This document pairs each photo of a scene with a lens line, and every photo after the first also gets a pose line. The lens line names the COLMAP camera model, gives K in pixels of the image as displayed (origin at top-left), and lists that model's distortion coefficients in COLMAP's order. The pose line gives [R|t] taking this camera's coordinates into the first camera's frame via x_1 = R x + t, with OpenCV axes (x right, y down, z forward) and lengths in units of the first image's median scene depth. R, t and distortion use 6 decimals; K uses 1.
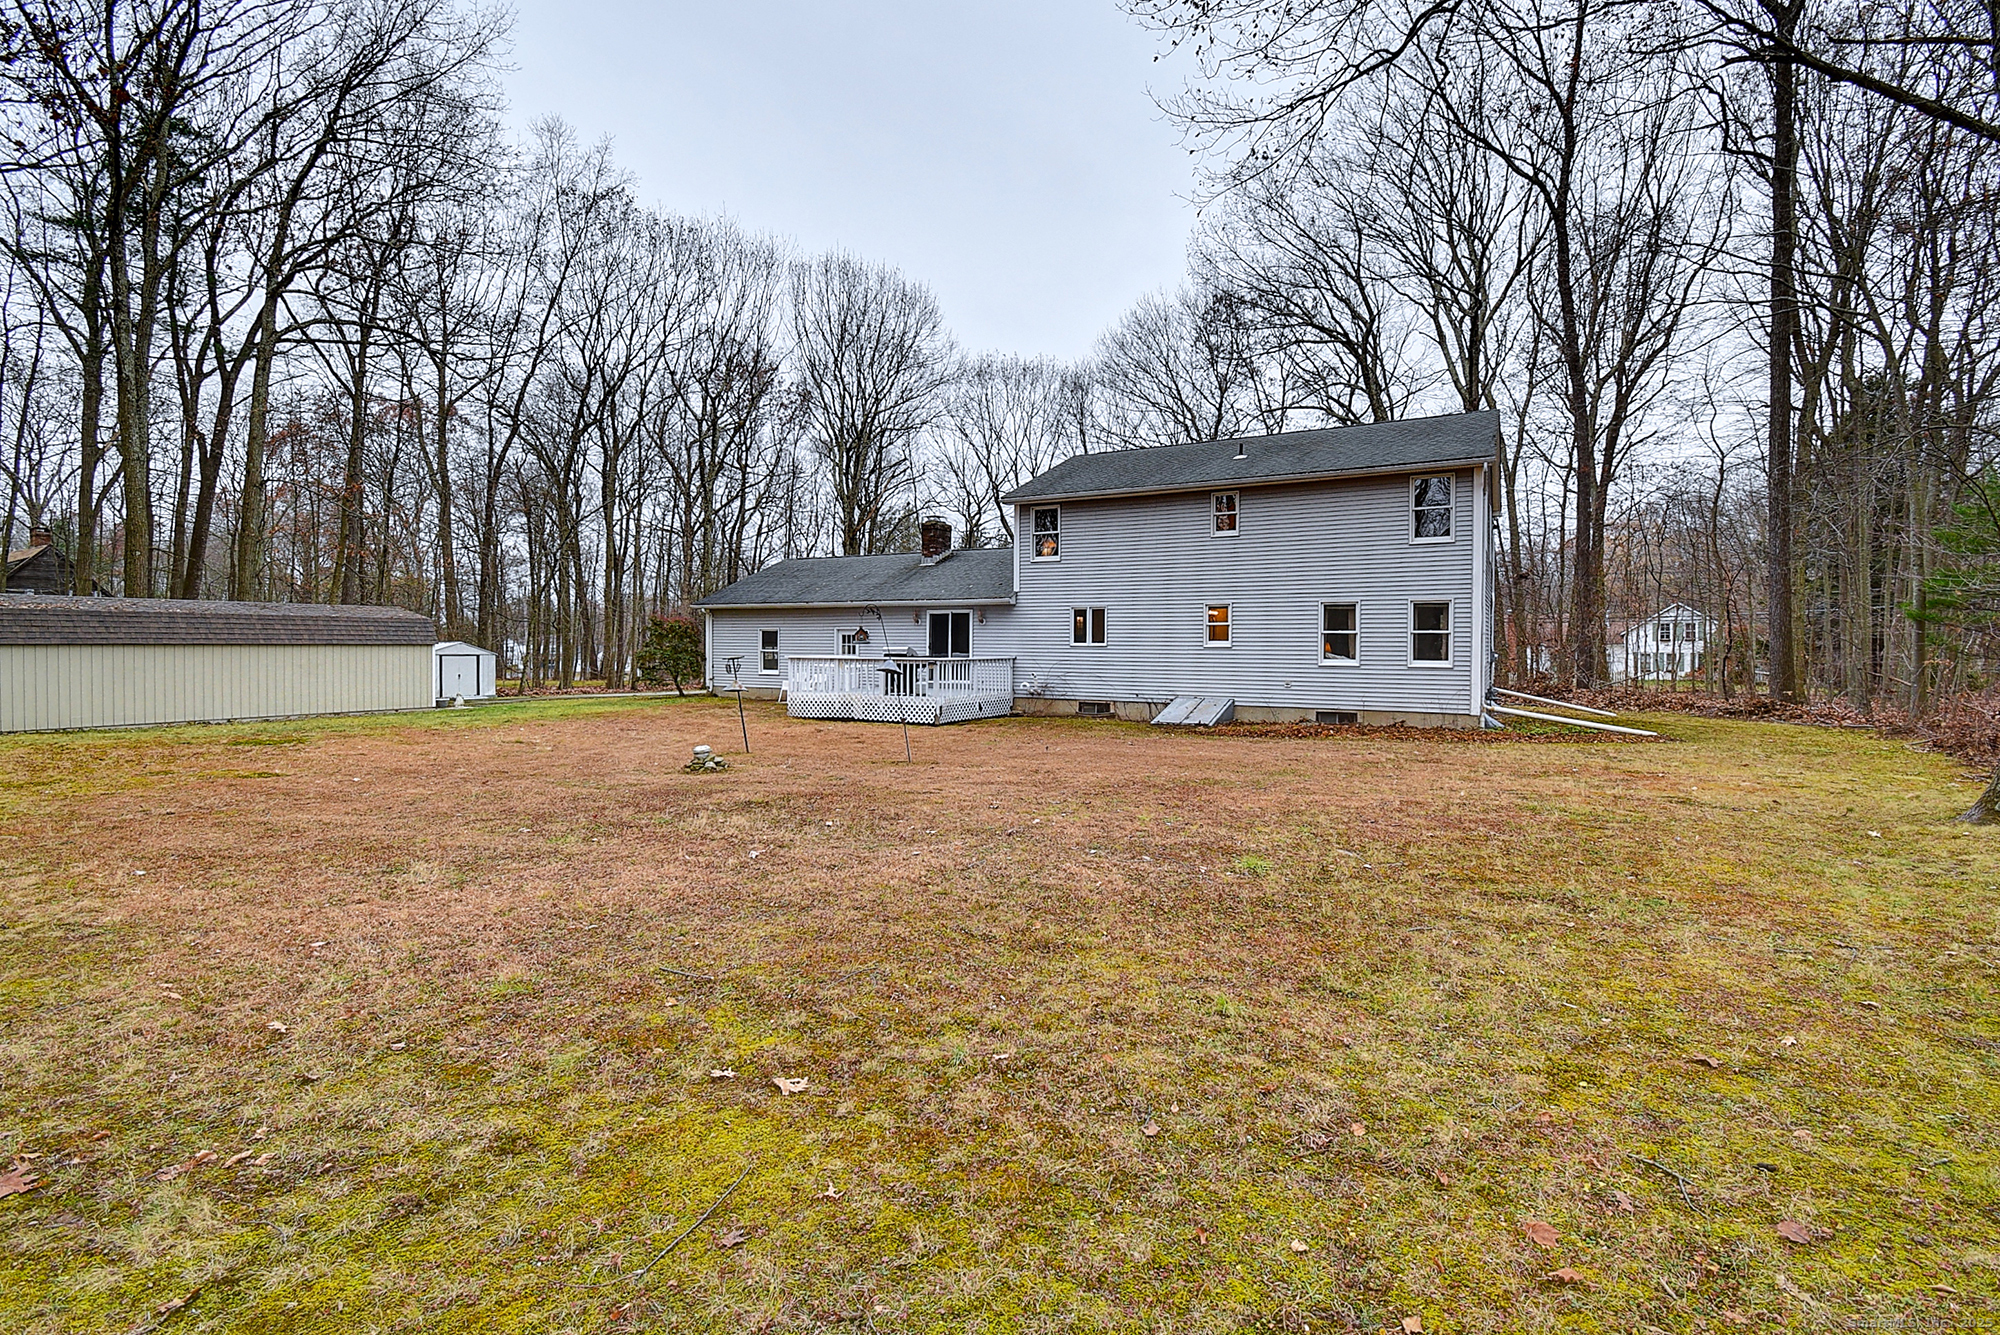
lens RADIAL K [[890.9, 0, 1004.0], [0, 890.9, 661.9], [0, 0, 1]] dist [-0.003173, -0.000404]
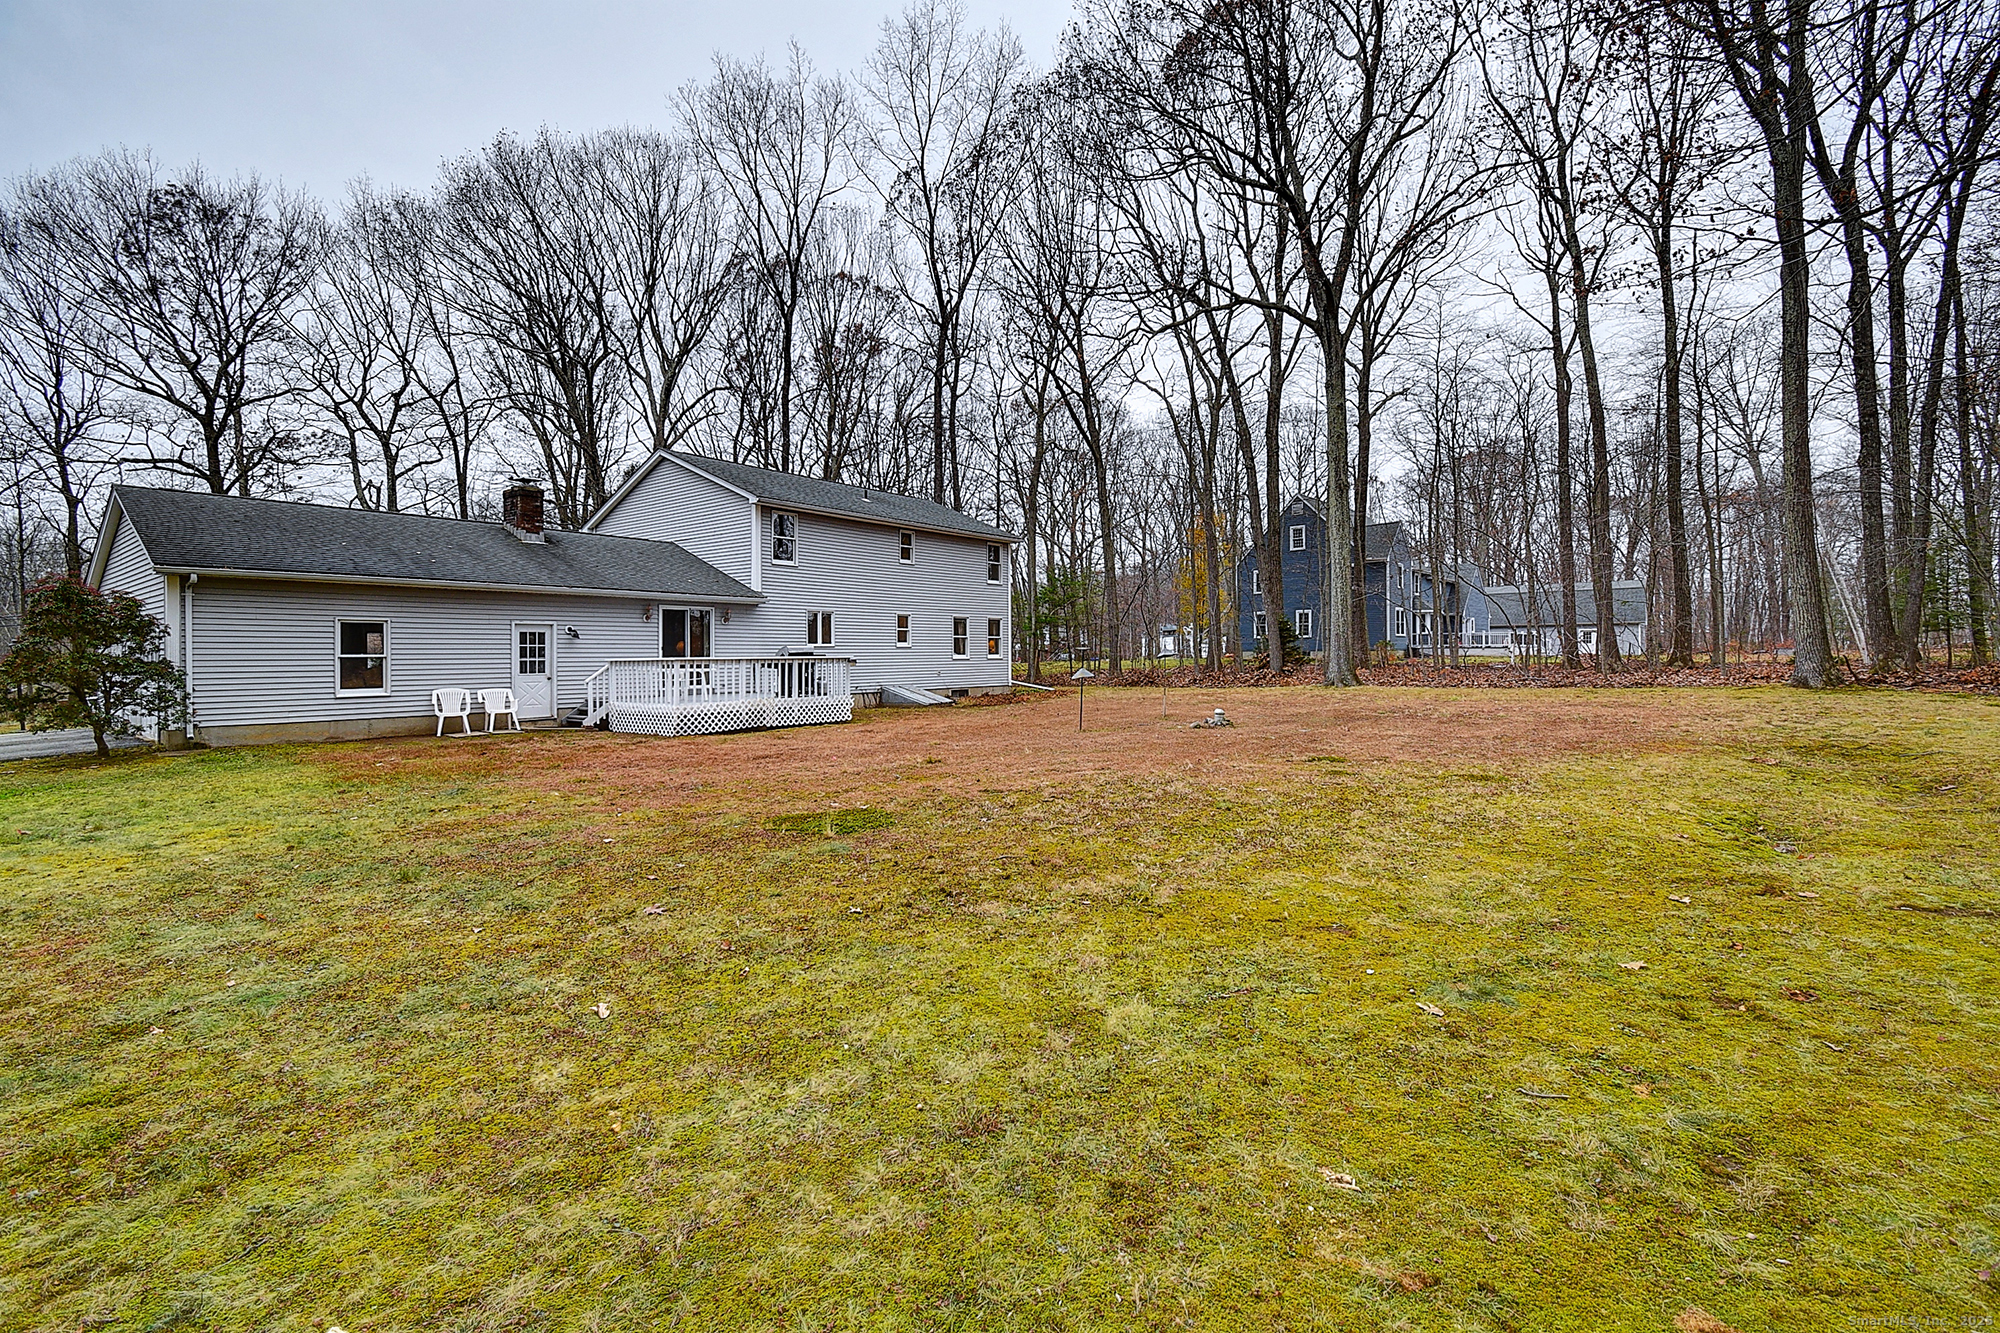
lens RADIAL K [[890.9, 0, 994.8], [0, 890.9, 661.8], [0, 0, 1]] dist [-0.003173, -0.000404]
pose [[0.175515, -0.010238, 0.984424, -0.950690], [0.035600, 0.999358, 0.004046, 0.004152], [-0.983833, 0.034336, 0.175767, 0.592799]]
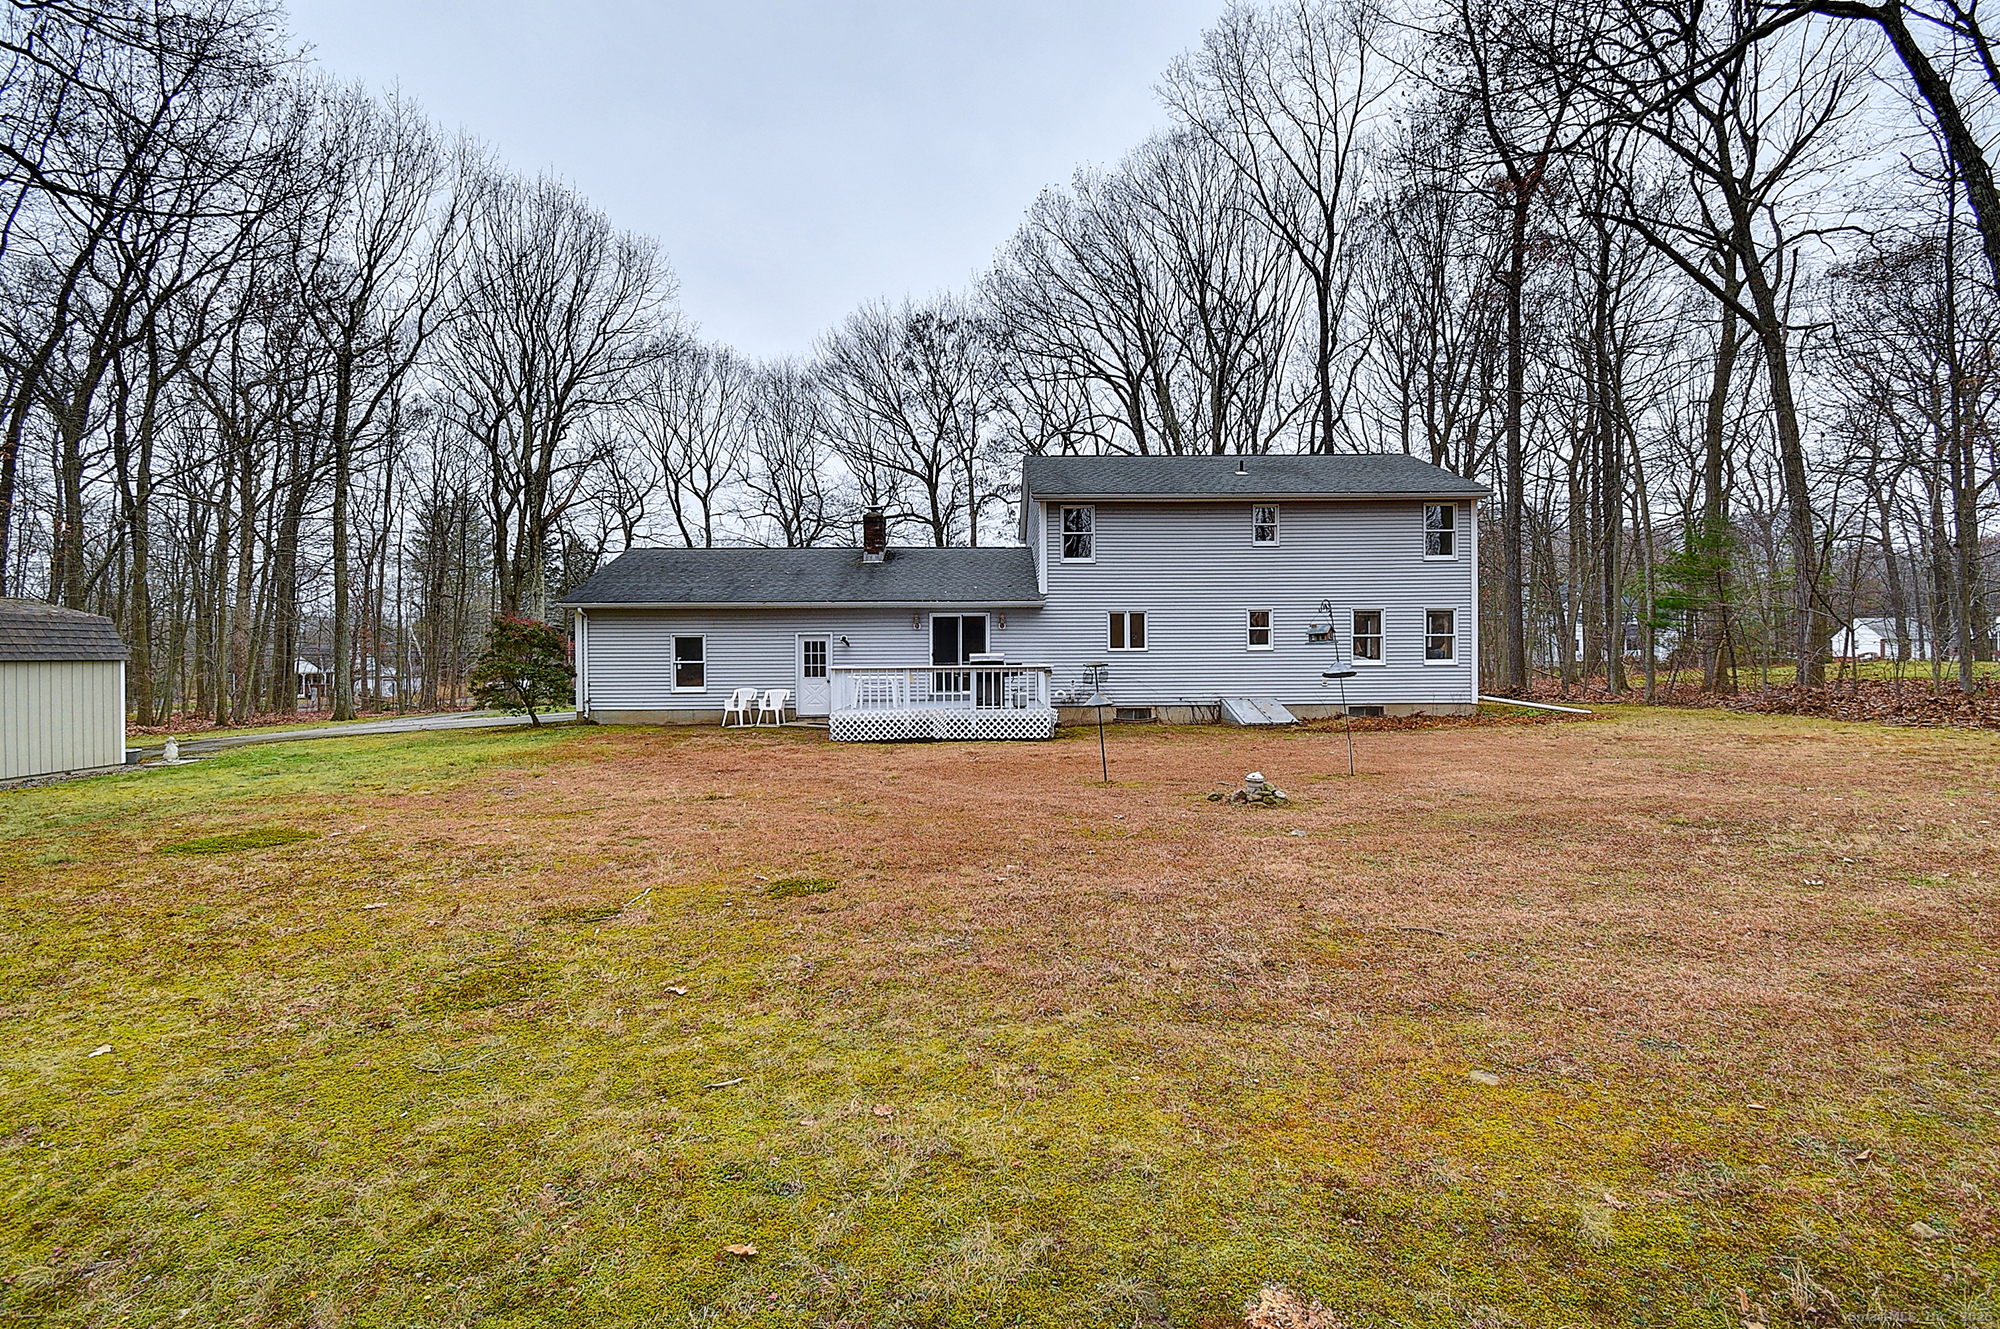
lens RADIAL K [[890.9, 0, 991.9], [0, 890.9, 655.8], [0, 0, 1]] dist [-0.003173, -0.000404]
pose [[0.868023, -0.008990, 0.496443, -0.516897], [0.022580, 0.999516, -0.021380, 0.004938], [-0.496010, 0.029768, 0.867806, 0.226695]]
